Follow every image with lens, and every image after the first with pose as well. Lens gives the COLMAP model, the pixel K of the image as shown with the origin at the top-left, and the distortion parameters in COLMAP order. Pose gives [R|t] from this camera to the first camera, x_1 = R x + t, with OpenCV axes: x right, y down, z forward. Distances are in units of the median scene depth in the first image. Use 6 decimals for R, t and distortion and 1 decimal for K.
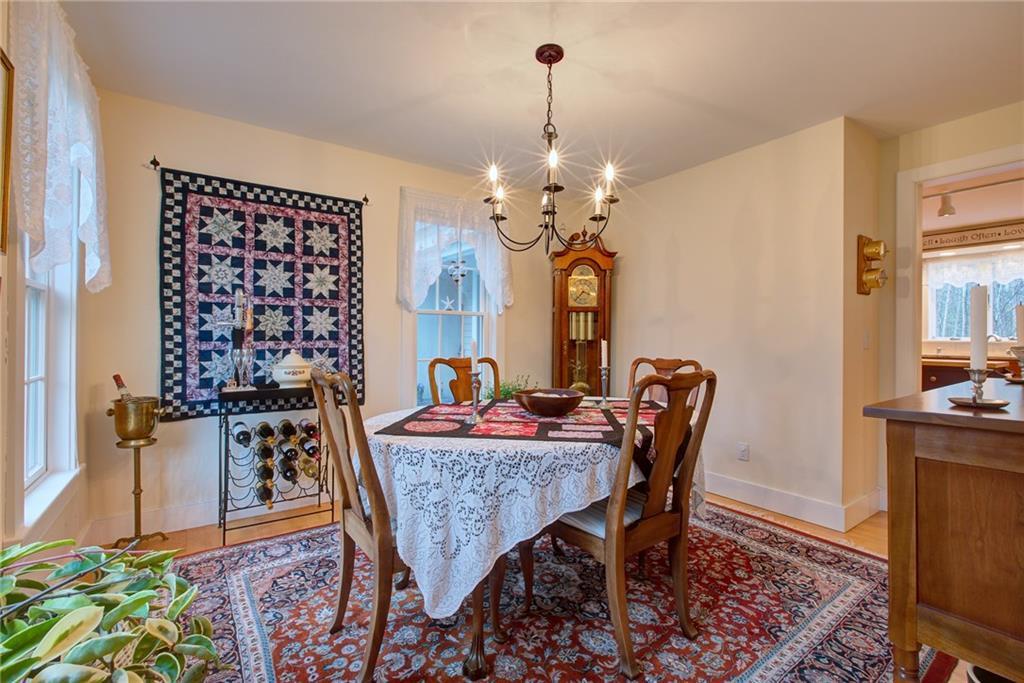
lens RADIAL K [[452.6, 0, 507.8], [0, 452.6, 336.8], [0, 0, 1]] dist [-0.011370, 0.000404]
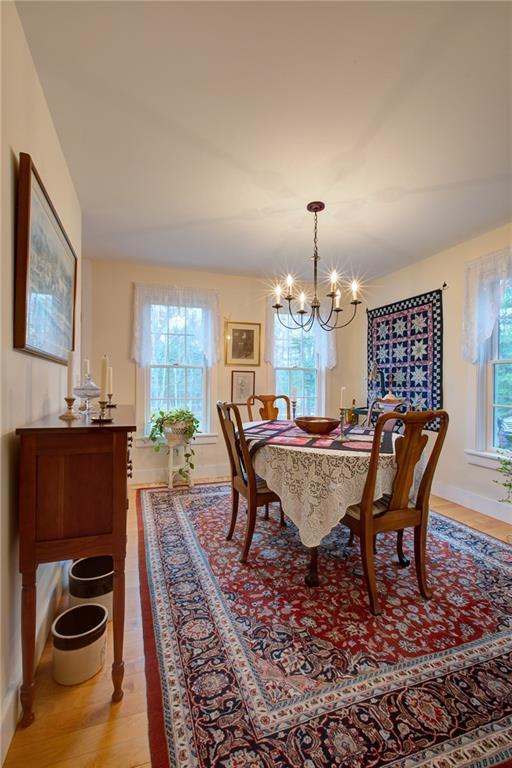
lens RADIAL K [[339.4, 0, 251.9], [0, 339.4, 383.8], [0, 0, 1]] dist [-0.011370, 0.000404]
pose [[-0.276766, 0.001027, -0.960937, 0.961756], [0.002944, 0.999996, 0.000221, -0.004966], [0.960933, -0.002768, -0.276768, 0.819815]]
